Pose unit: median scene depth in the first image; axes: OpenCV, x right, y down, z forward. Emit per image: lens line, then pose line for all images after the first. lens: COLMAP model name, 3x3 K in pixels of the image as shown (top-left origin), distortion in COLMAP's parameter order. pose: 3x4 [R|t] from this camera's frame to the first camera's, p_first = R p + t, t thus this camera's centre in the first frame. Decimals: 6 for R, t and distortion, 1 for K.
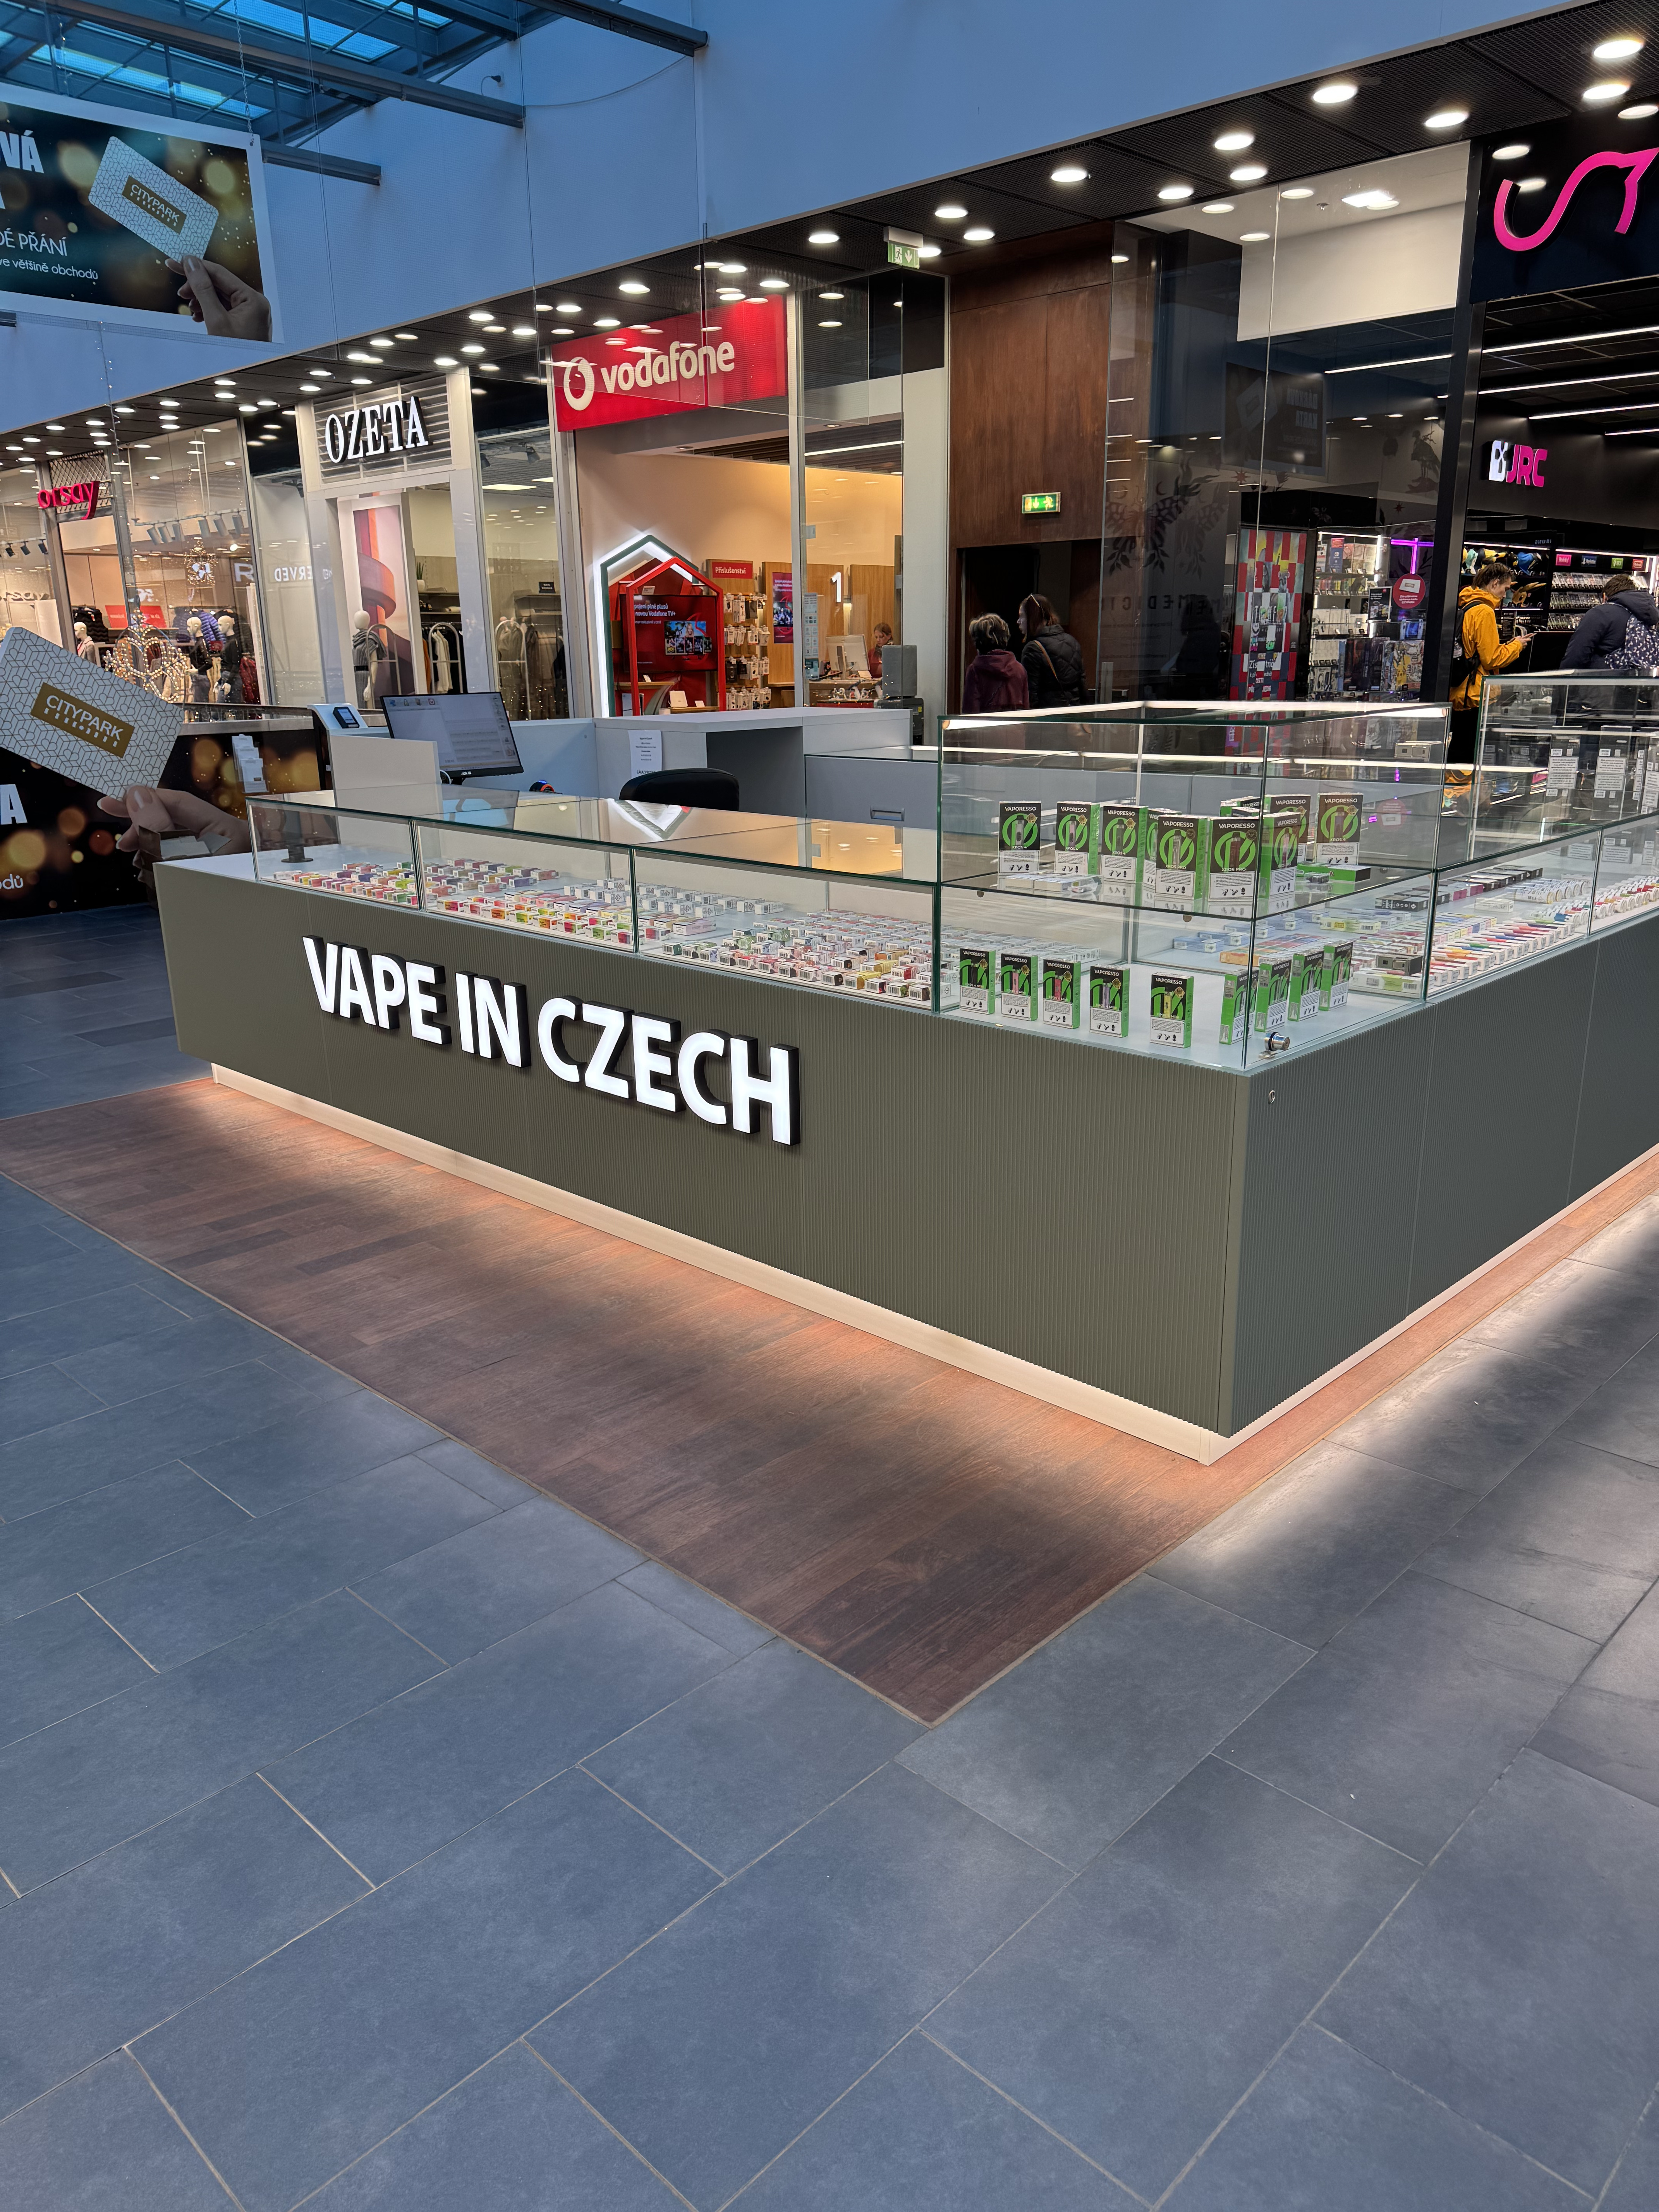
lens RADIAL K [[1570.8, 0, 842.6], [0, 1570.8, 1130.3], [0, 0, 1]] dist [0.047300, -0.045895]
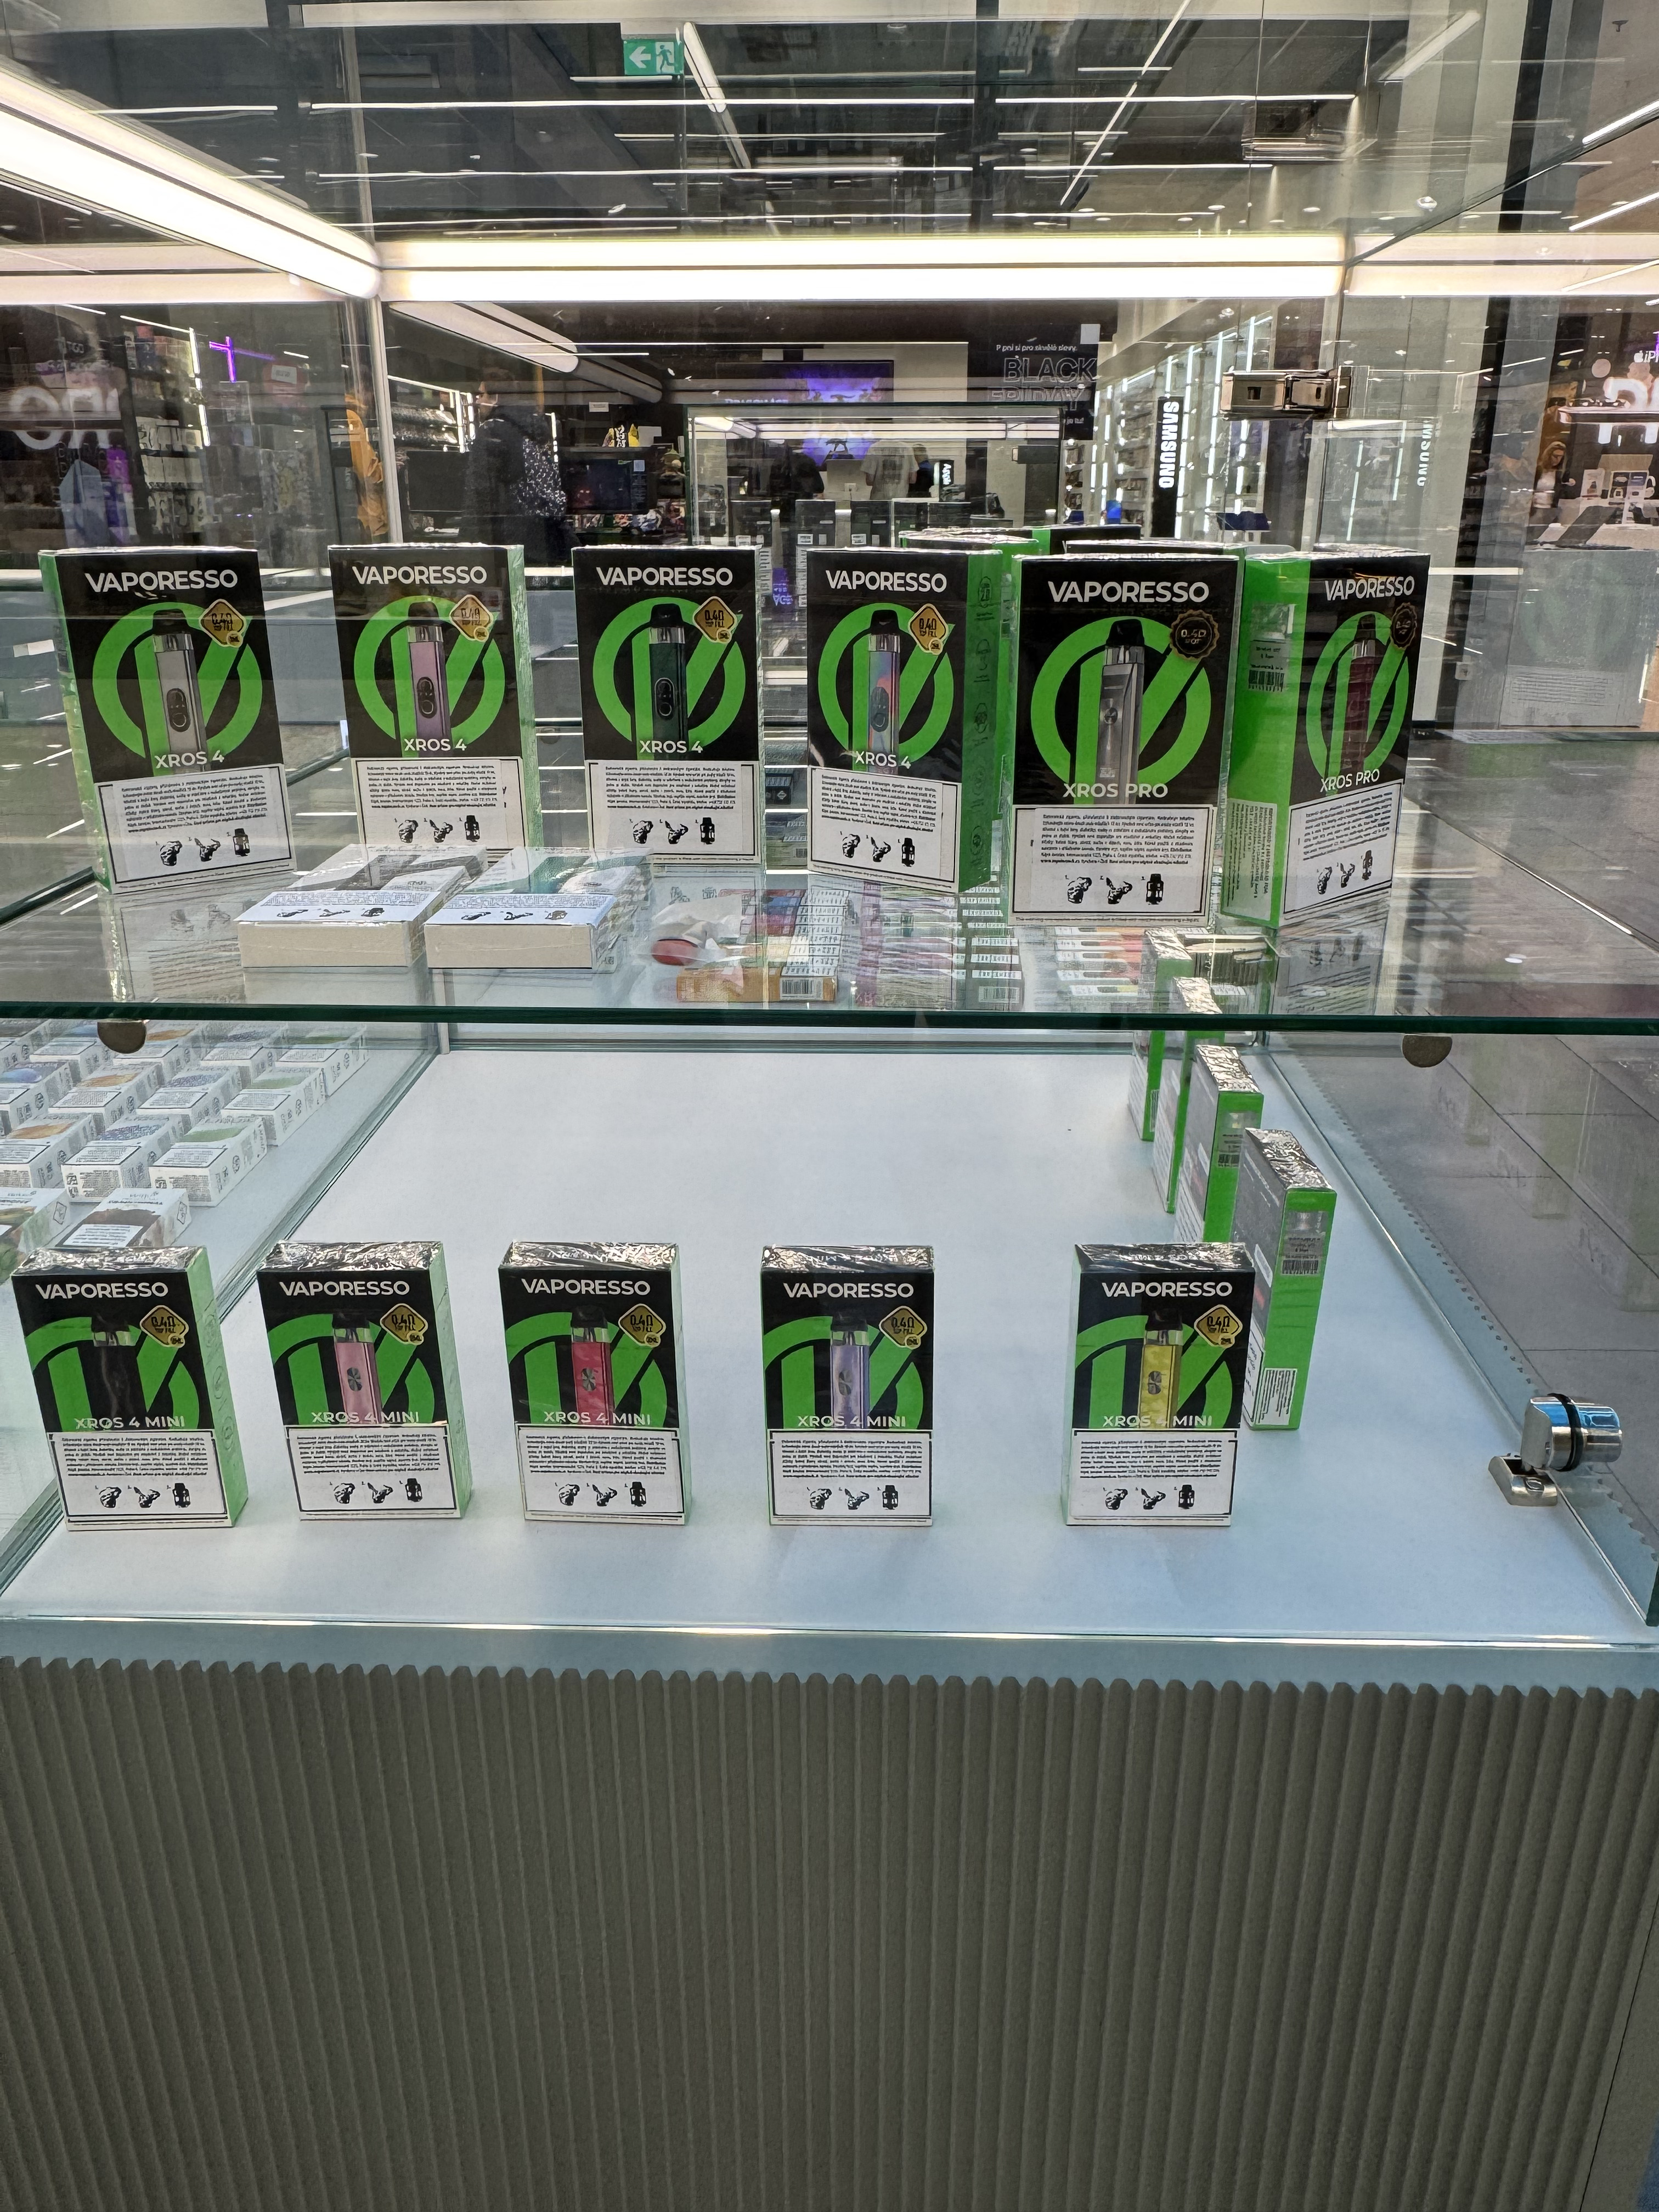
lens RADIAL K [[1570.8, 0, 864.1], [0, 1570.8, 1058.7], [0, 0, 1]] dist [0.047300, -0.045895]
pose [[0.755795, -0.214595, 0.618646, 0.037412], [0.187600, 0.976133, 0.109410, -0.148870], [-0.627360, 0.033367, 0.778014, 0.787478]]
